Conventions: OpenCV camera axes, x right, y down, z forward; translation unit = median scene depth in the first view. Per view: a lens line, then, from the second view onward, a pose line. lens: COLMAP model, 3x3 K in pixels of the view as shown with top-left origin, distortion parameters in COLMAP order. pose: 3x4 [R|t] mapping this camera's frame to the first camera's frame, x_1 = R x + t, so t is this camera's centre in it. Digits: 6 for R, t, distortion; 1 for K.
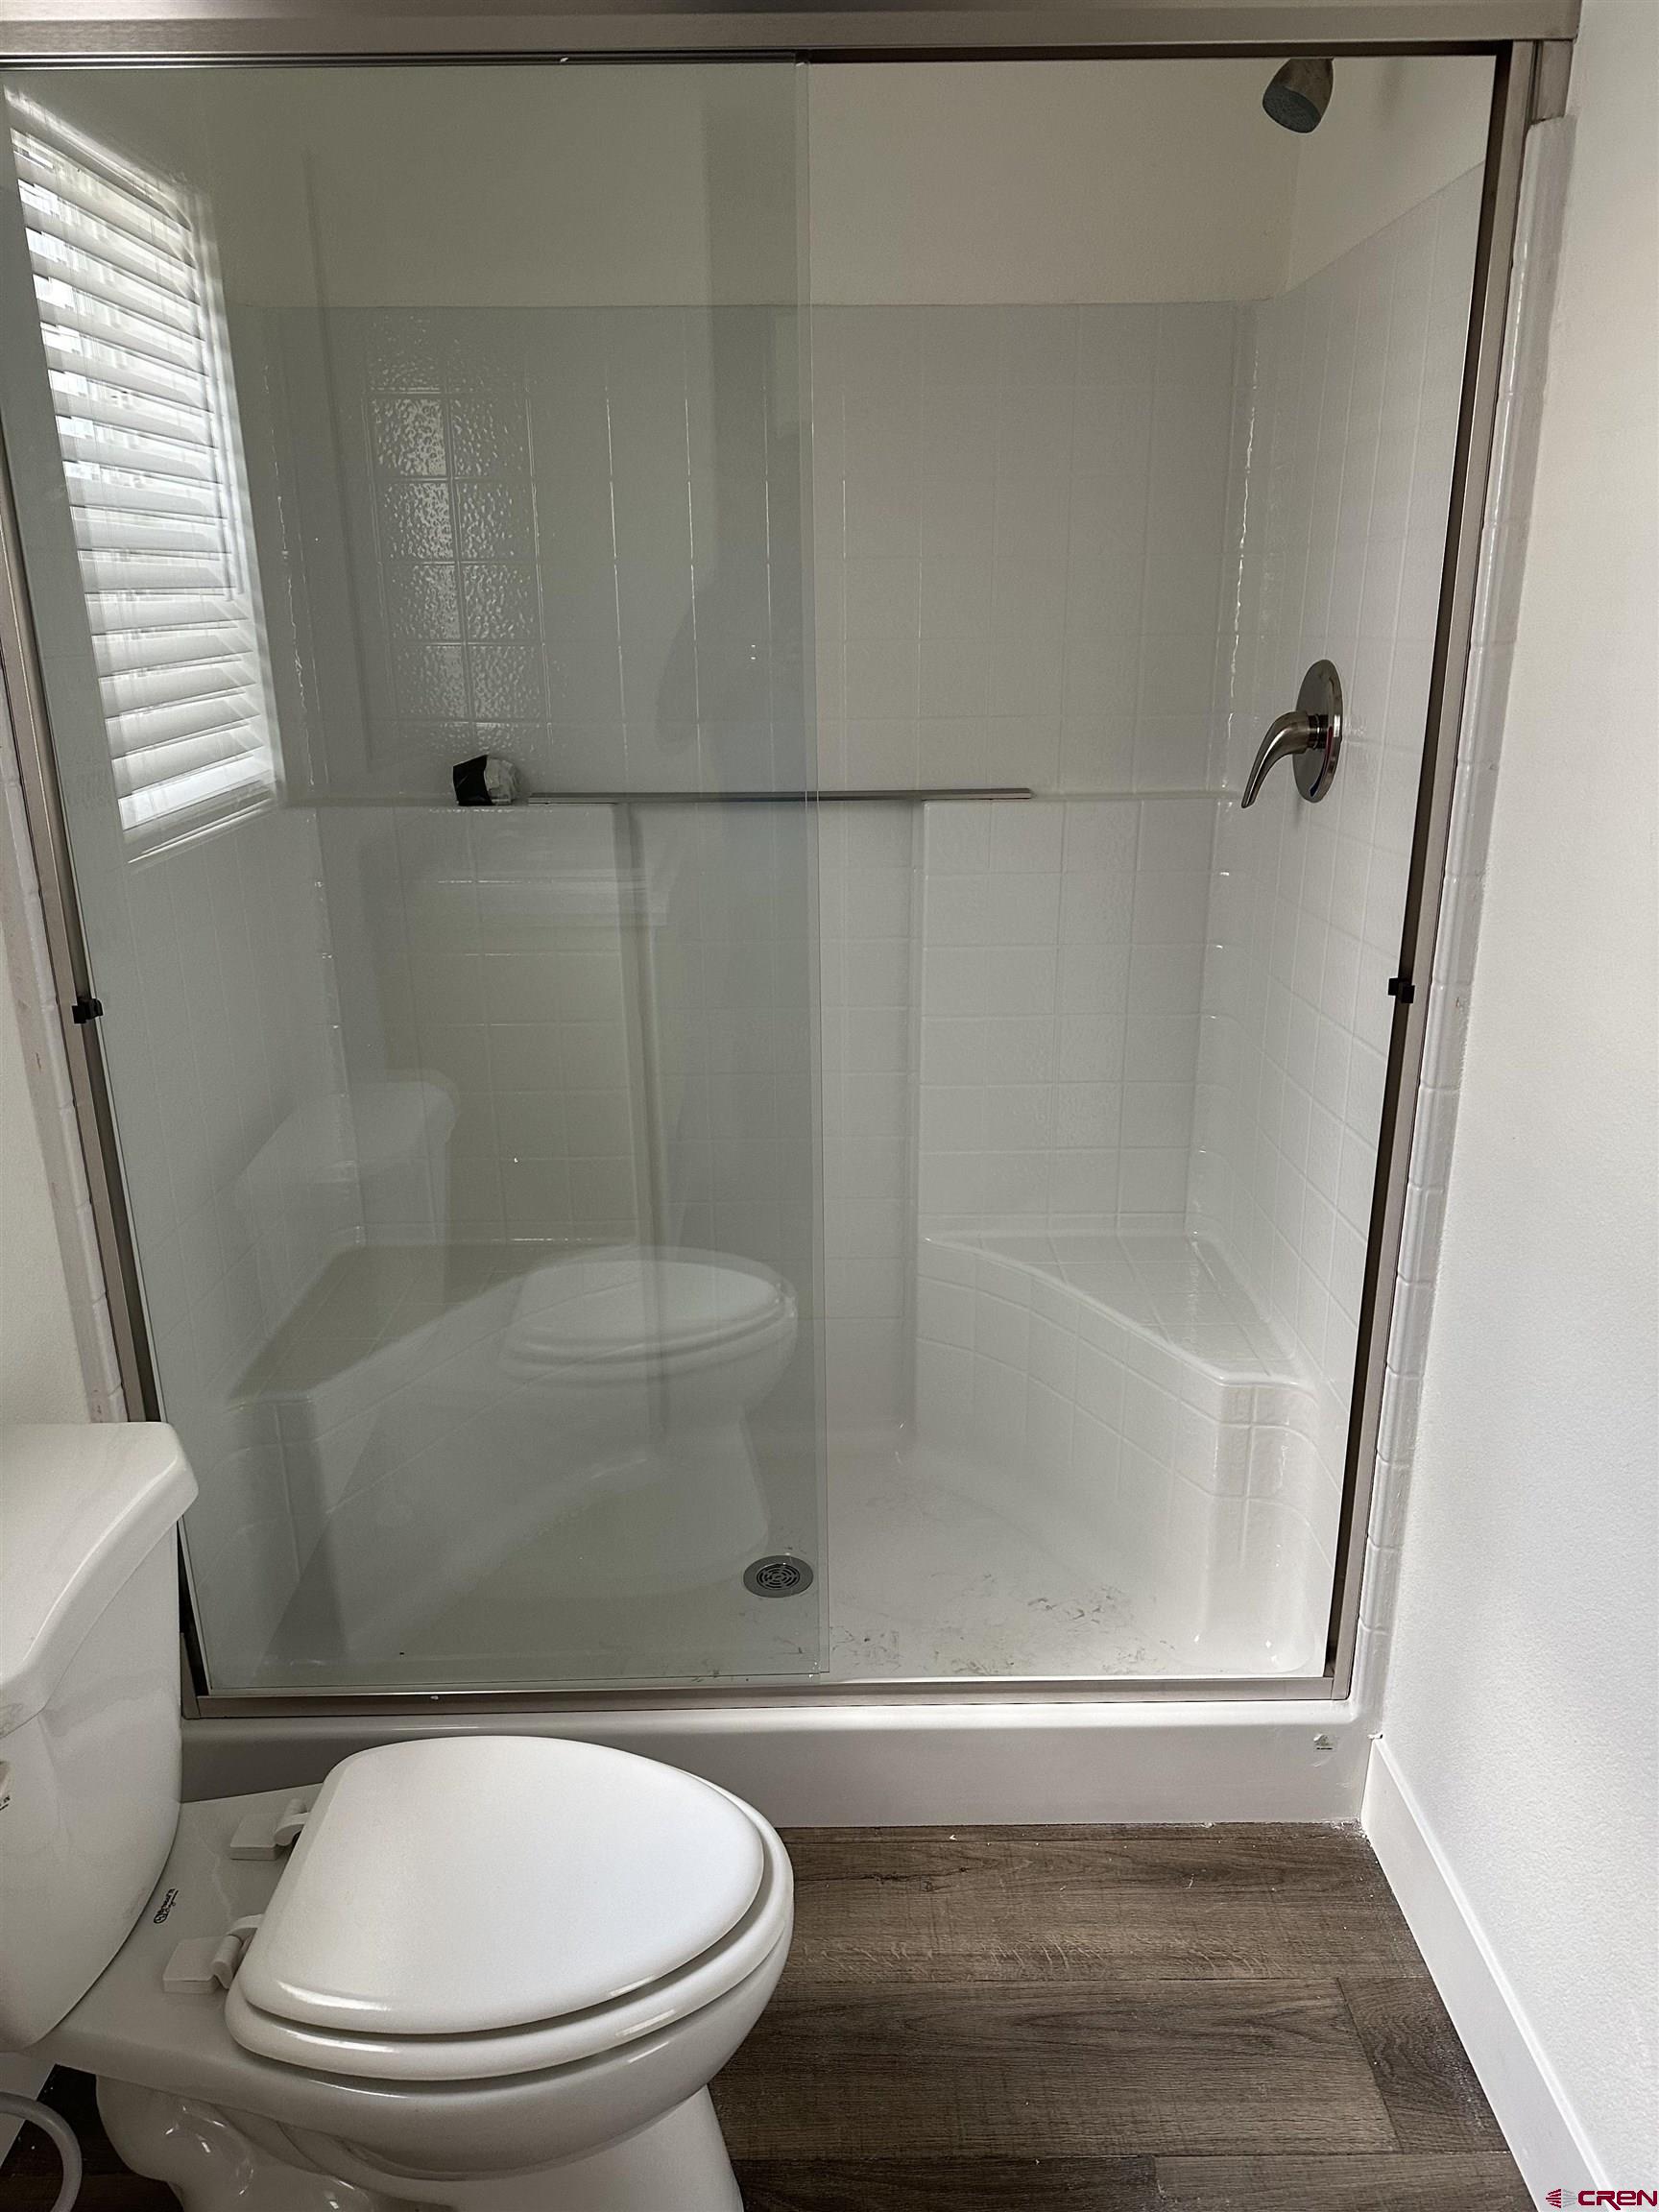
lens RADIAL K [[1528.8, 0, 829.4], [0, 1528.8, 1141.9], [0, 0, 1]] dist [0.010872, -0.026829]
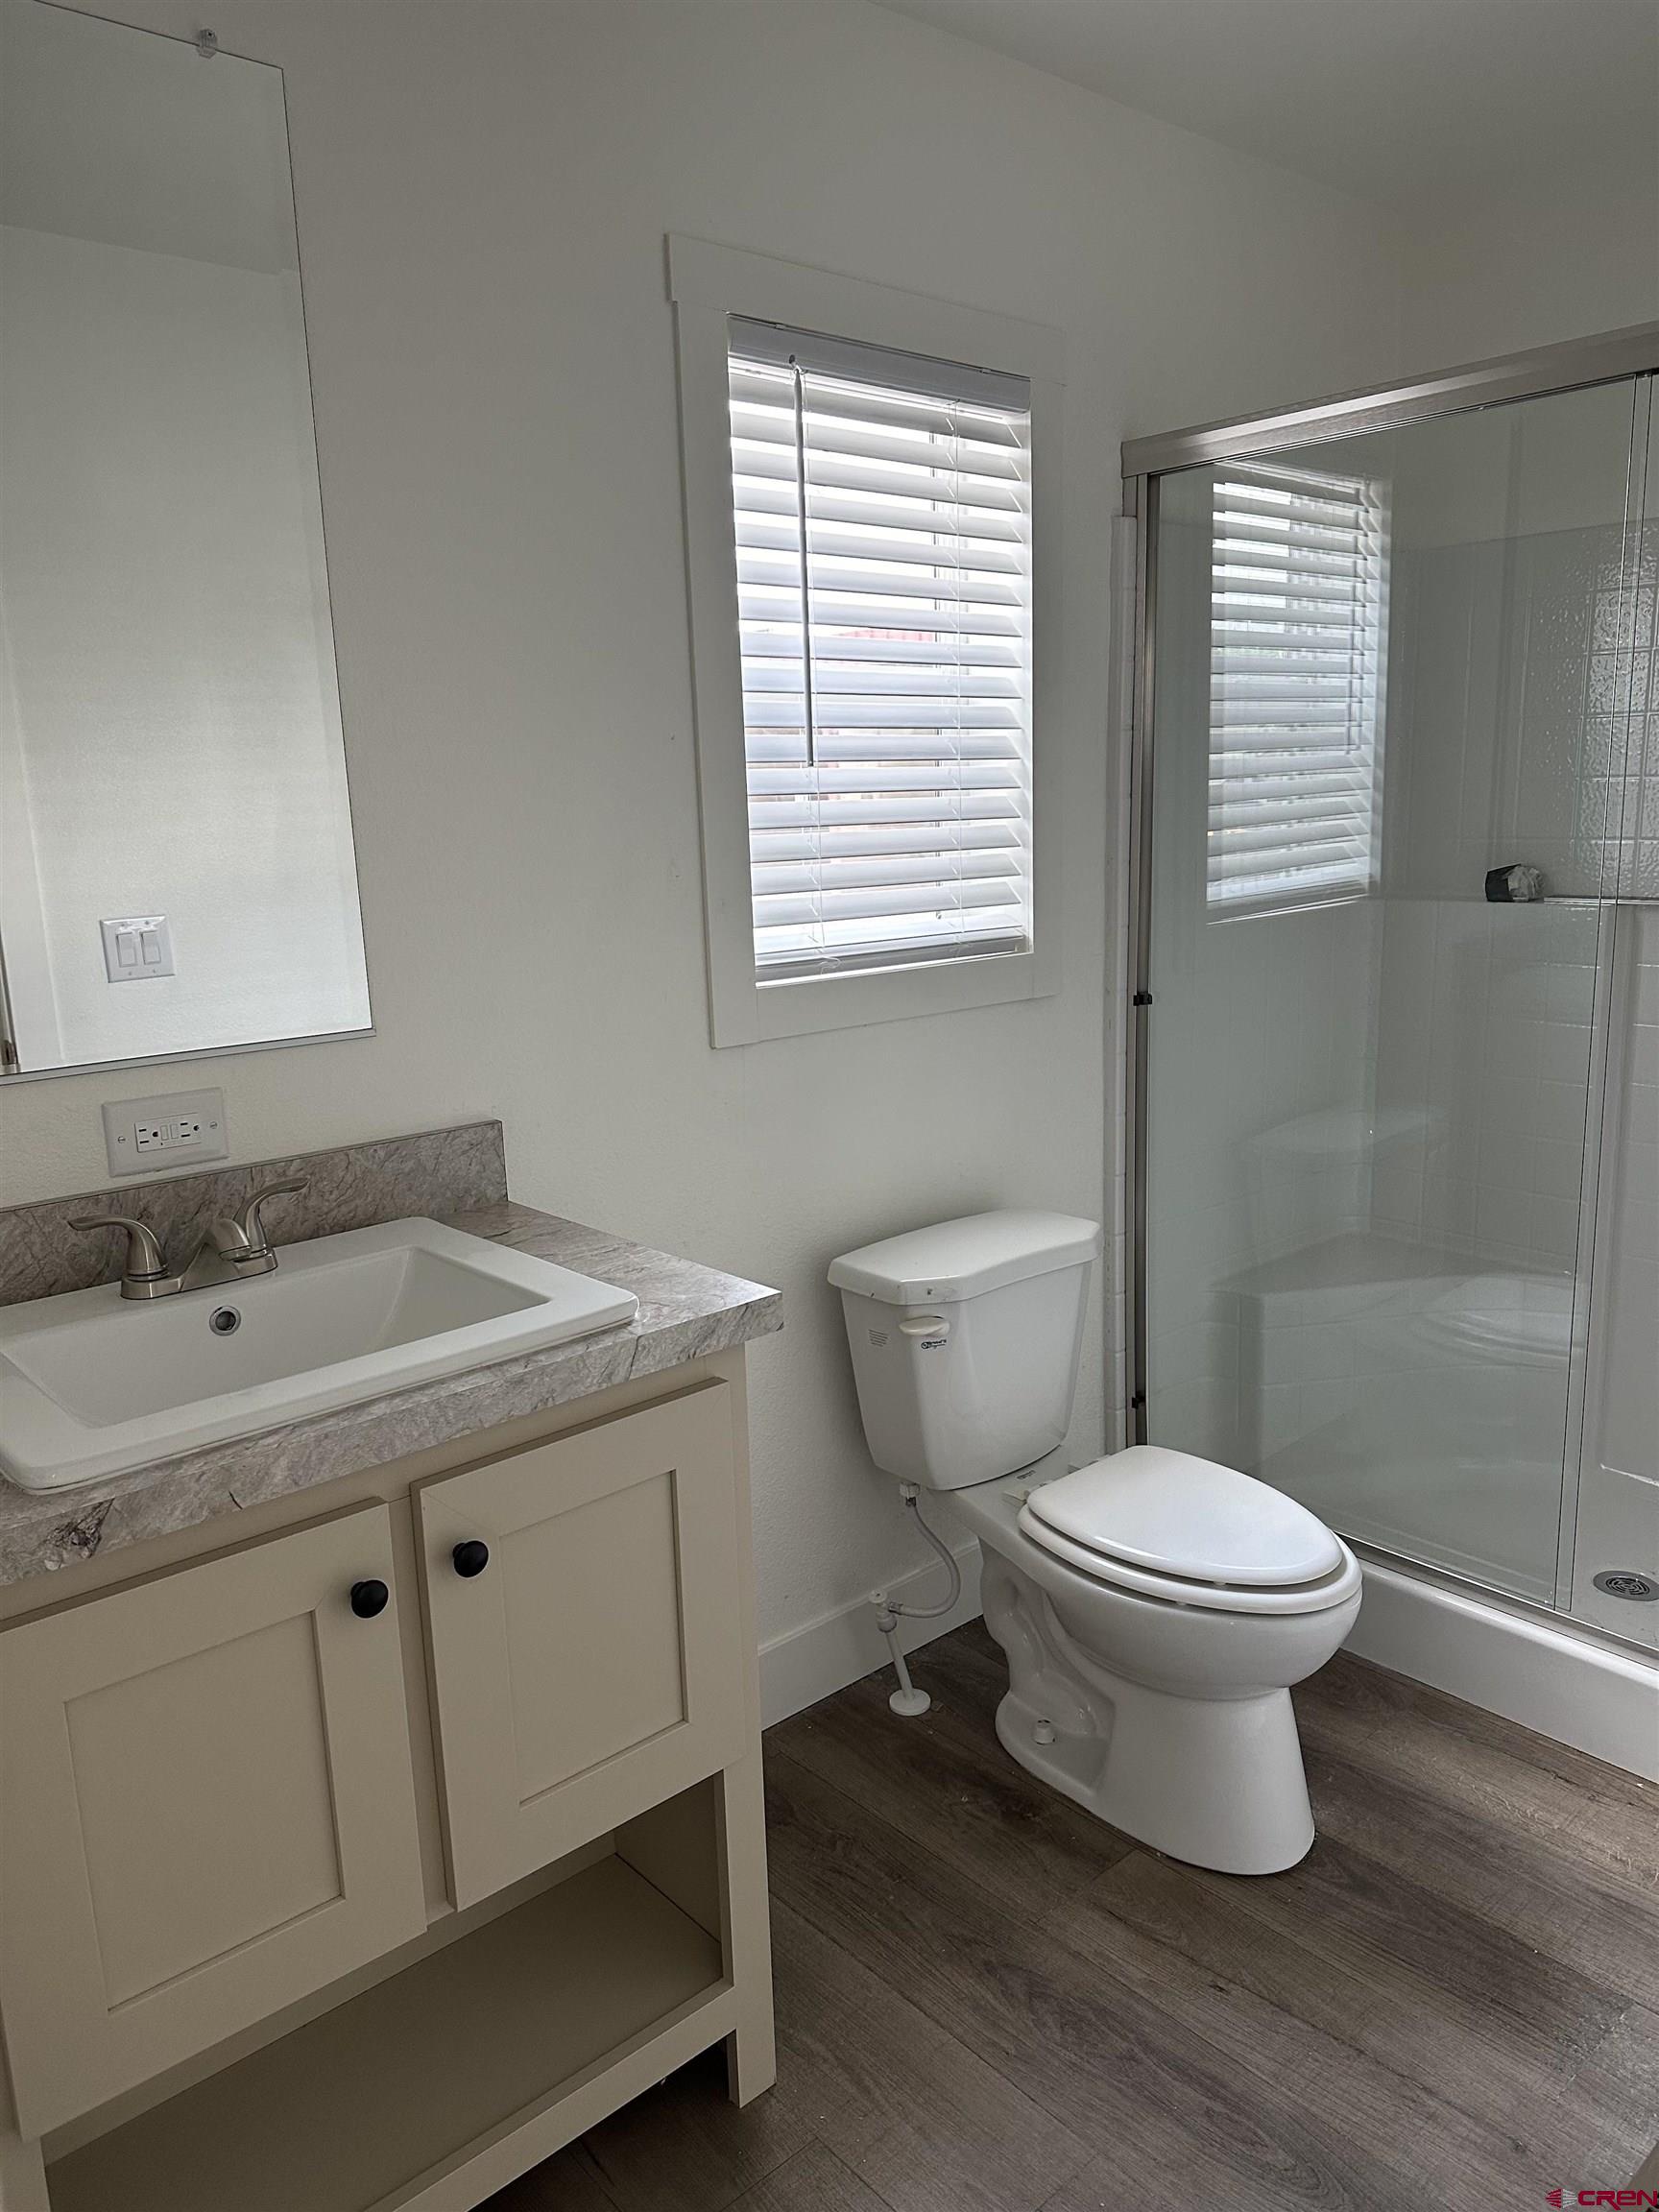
lens RADIAL K [[1538.4, 0, 831.5], [0, 1538.4, 1133.4], [0, 0, 1]] dist [0.034574, -0.053811]
pose [[0.654053, 0.150274, -0.741372, 0.414082], [-0.217413, 0.976061, 0.006038, 0.088759], [0.724531, 0.157234, 0.671067, -0.262876]]
